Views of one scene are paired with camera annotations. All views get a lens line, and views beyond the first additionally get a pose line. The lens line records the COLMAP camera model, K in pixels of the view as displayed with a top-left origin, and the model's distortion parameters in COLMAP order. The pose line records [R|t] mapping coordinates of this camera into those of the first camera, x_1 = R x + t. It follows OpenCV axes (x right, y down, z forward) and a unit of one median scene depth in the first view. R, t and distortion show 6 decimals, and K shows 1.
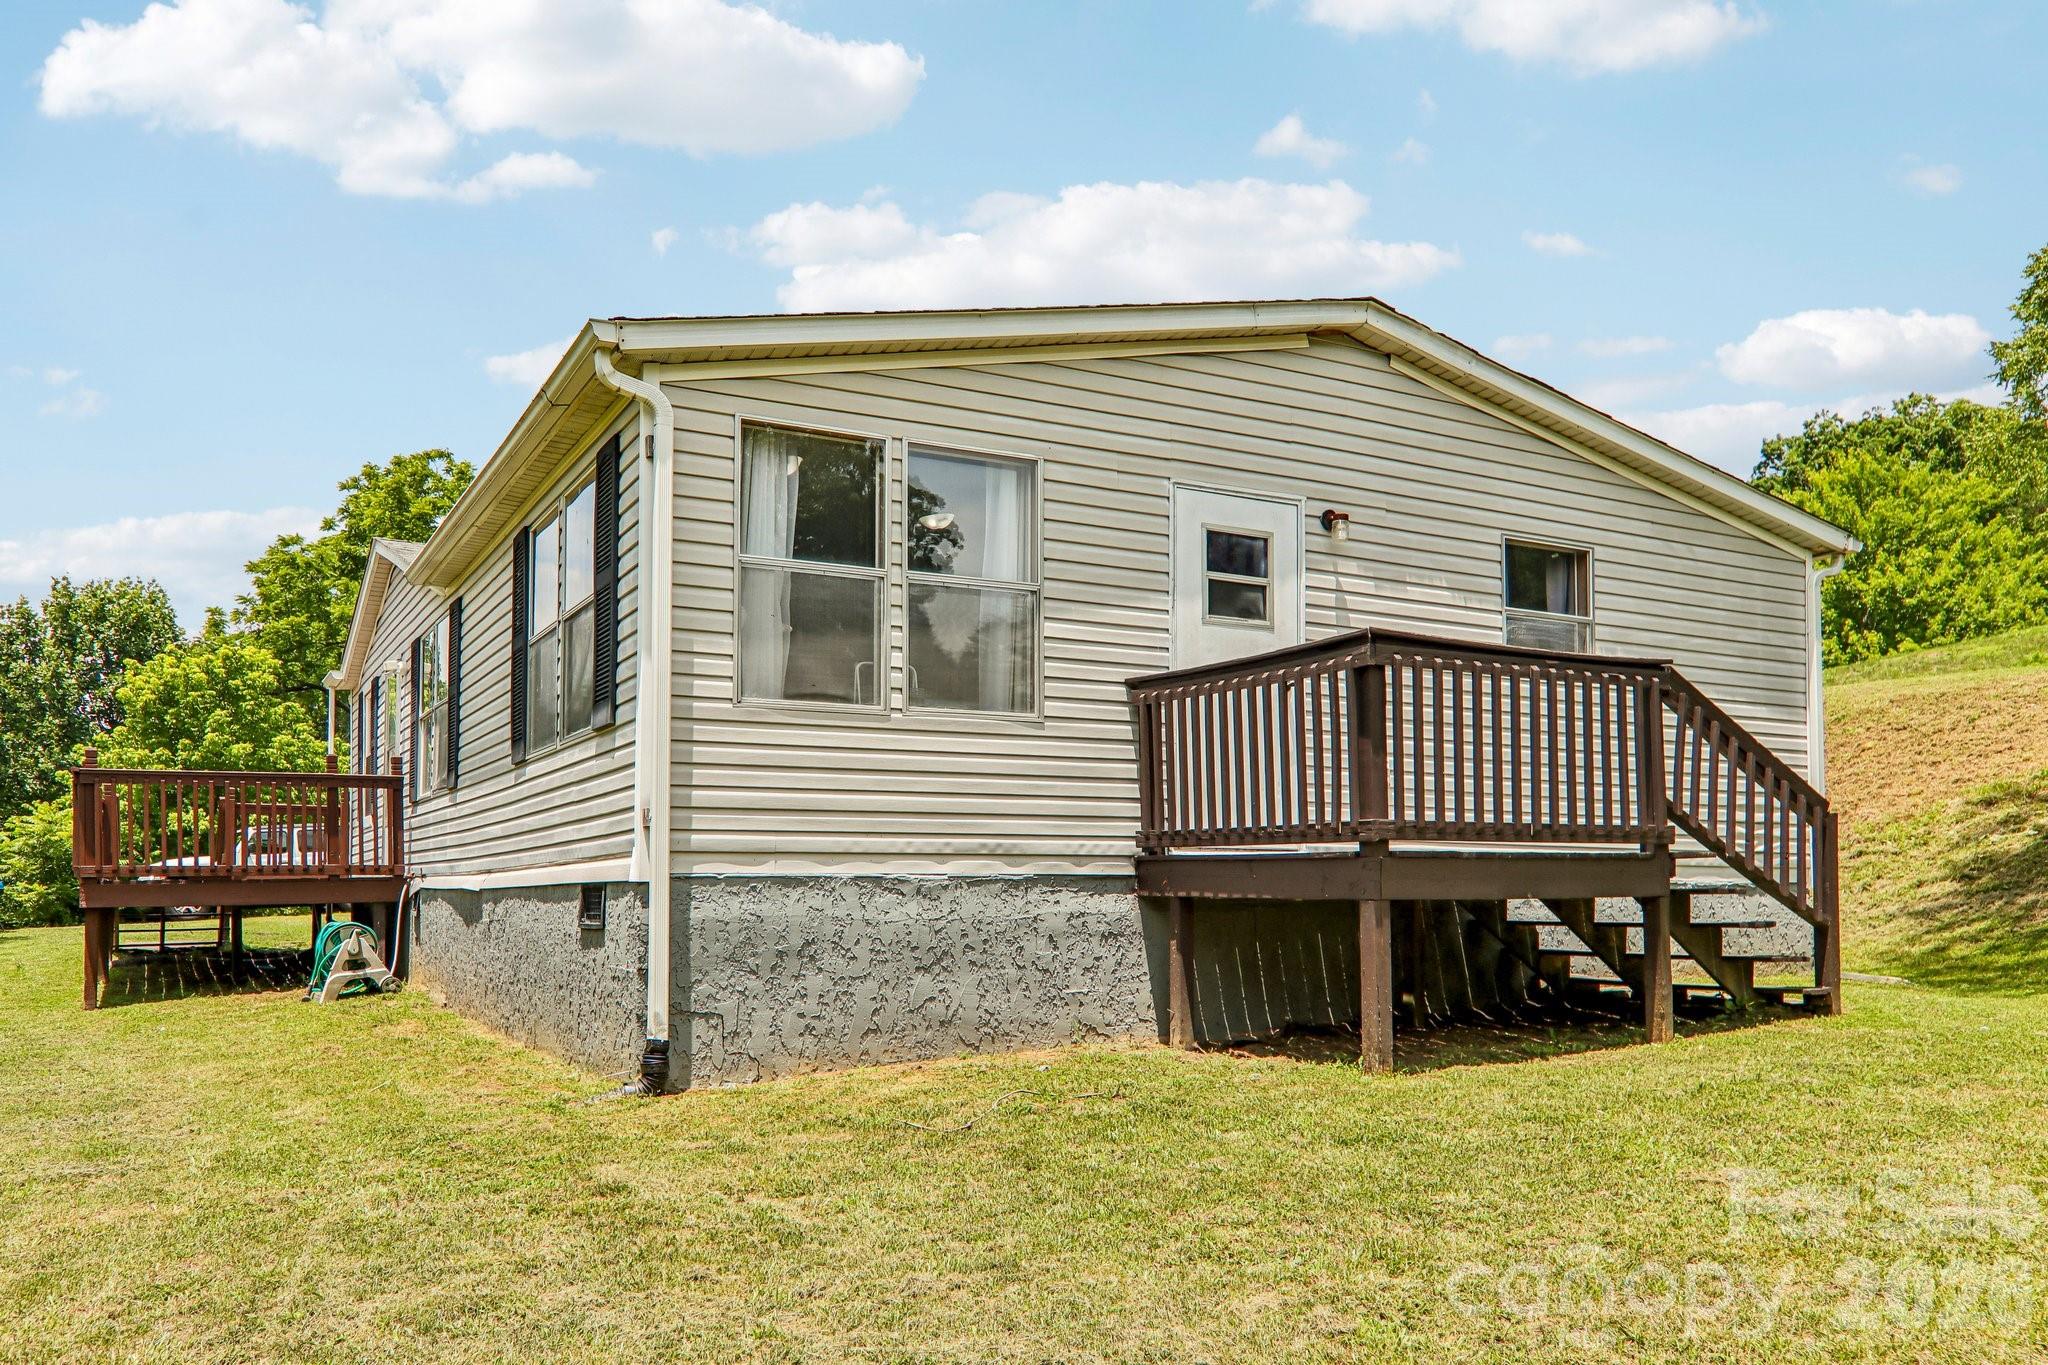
lens RADIAL K [[1563.0, 0, 1013.0], [0, 1563.0, 816.6], [0, 0, 1]] dist [0.005509, 0.001838]
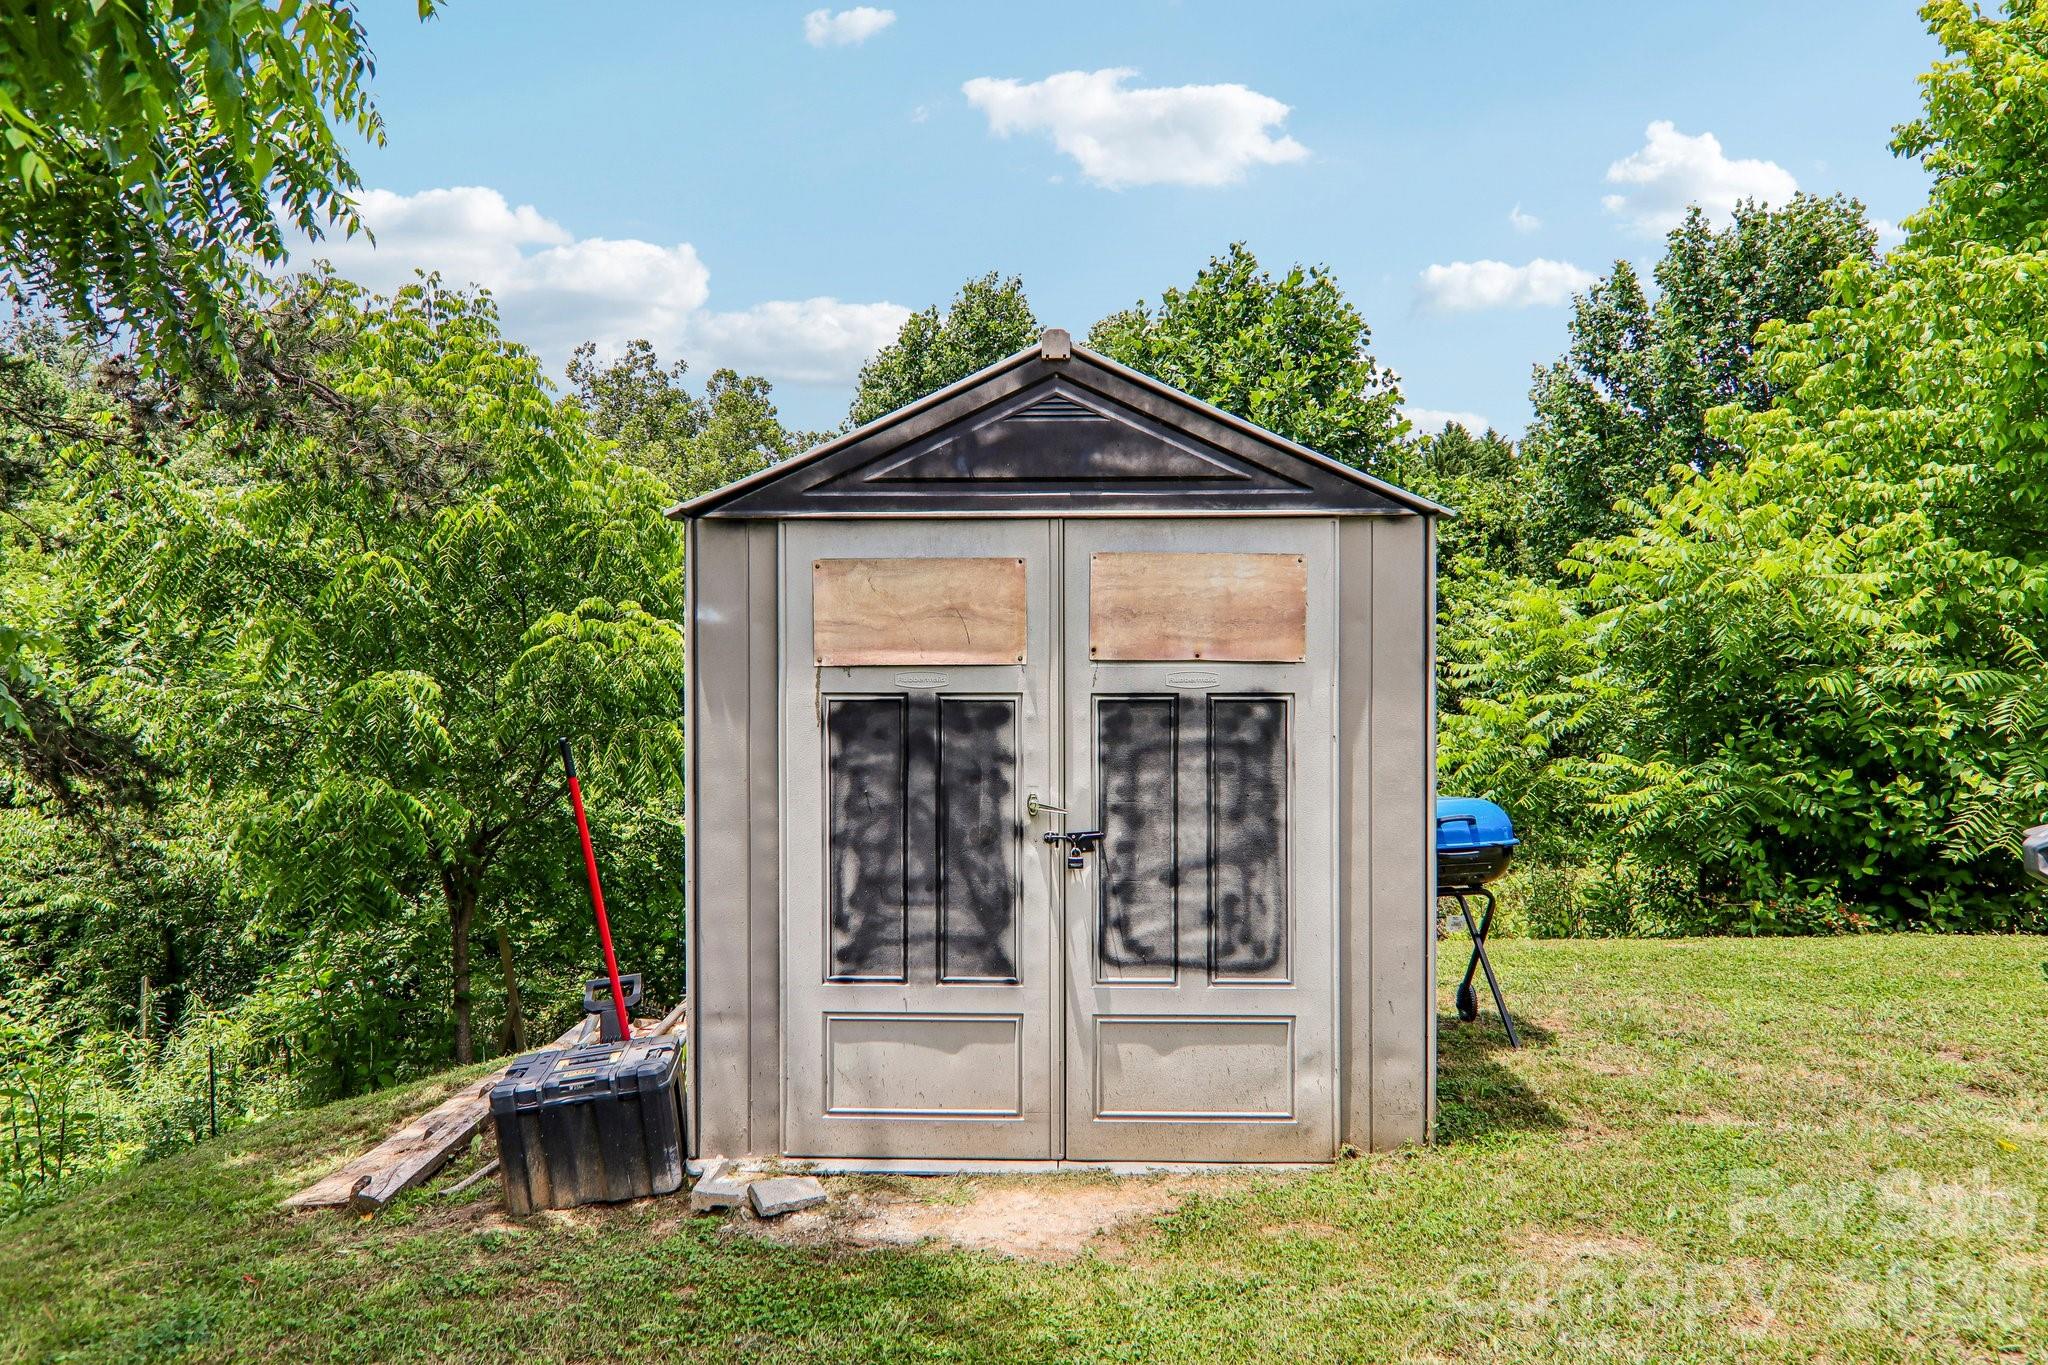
lens RADIAL K [[1382.0, 0, 1024.0], [0, 1382.0, 682.5], [0, 0, 1]] dist [-0.000765, 0.001164]
pose [[0.555126, 0.005044, -0.831751, -0.432795], [0.029981, 0.999210, 0.026070, 0.016758], [0.831225, -0.039409, 0.554537, 0.692433]]
